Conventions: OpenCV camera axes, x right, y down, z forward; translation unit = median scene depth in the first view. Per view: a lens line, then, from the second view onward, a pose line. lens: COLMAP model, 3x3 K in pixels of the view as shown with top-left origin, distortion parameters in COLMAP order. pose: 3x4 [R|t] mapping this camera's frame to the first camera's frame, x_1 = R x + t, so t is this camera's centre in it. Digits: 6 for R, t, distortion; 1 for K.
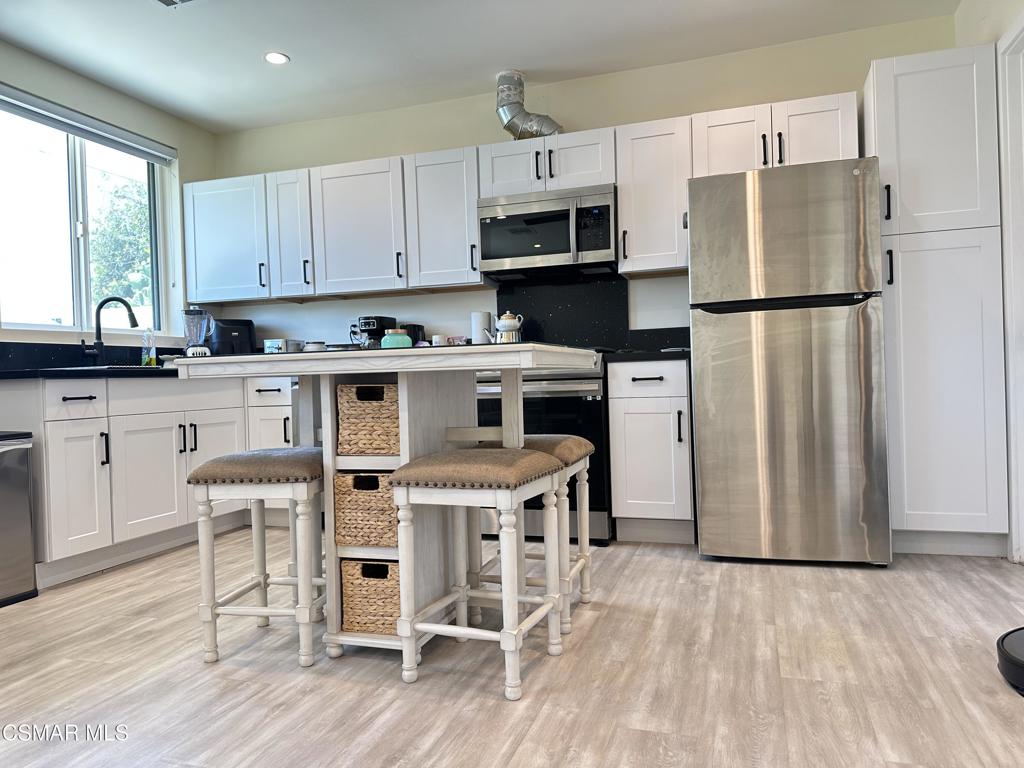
lens RADIAL K [[718.9, 0, 507.6], [0, 718.9, 384.2], [0, 0, 1]] dist [0.097041, -0.138672]
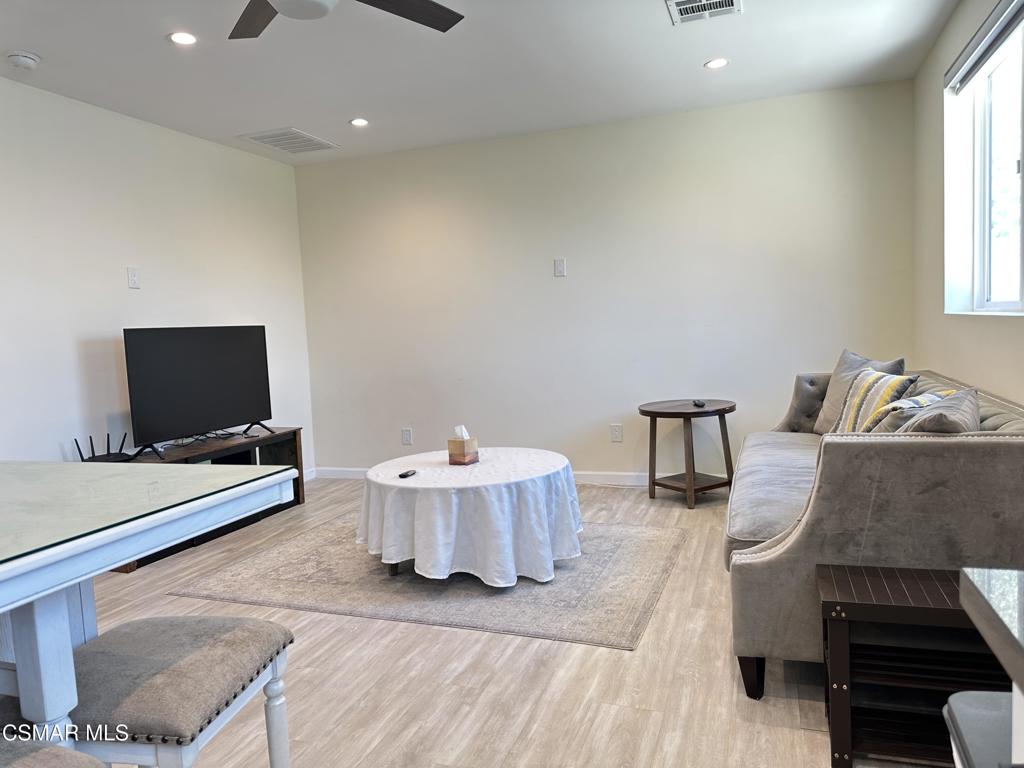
lens RADIAL K [[718.6, 0, 507.9], [0, 718.6, 375.8], [0, 0, 1]] dist [0.081272, -0.107189]
pose [[-0.996308, 0.082616, 0.023338, -0.584206], [0.084268, 0.993062, 0.082011, -0.136736], [-0.016401, 0.083675, -0.996358, 1.436521]]
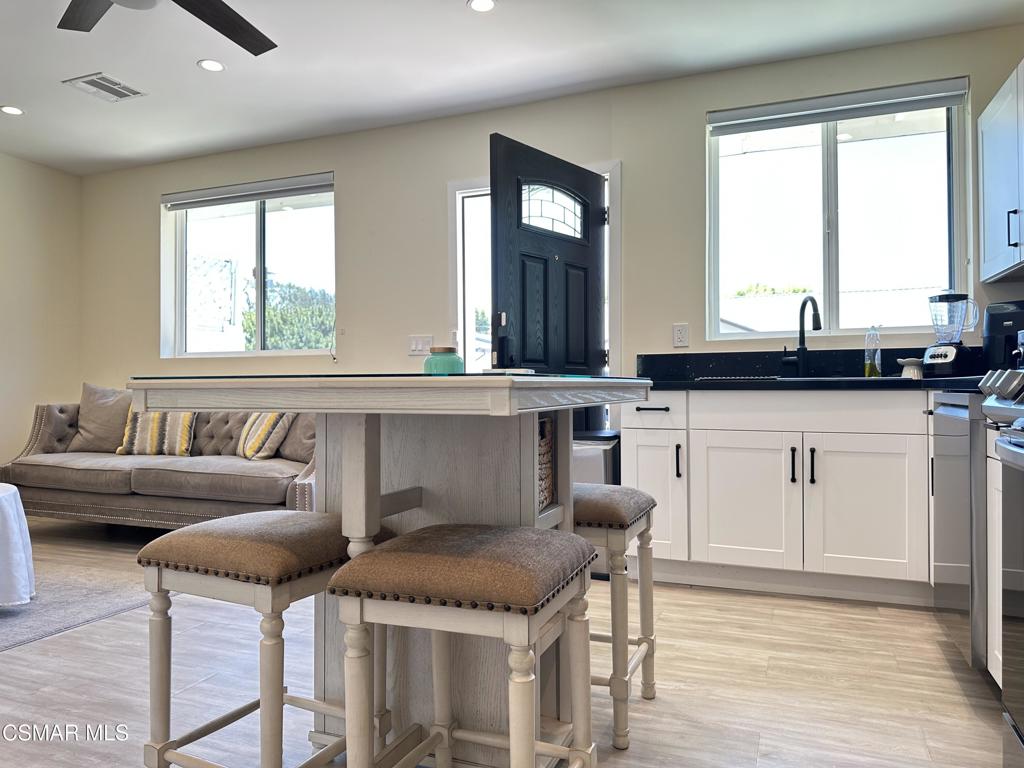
lens RADIAL K [[716.0, 0, 501.3], [0, 716.0, 384.8], [0, 0, 1]] dist [0.050956, -0.076689]
pose [[-0.063959, 0.030462, -0.997487, 0.556939], [-0.002959, 0.999524, 0.030714, -0.057769], [0.997948, 0.004916, -0.063838, 1.053360]]
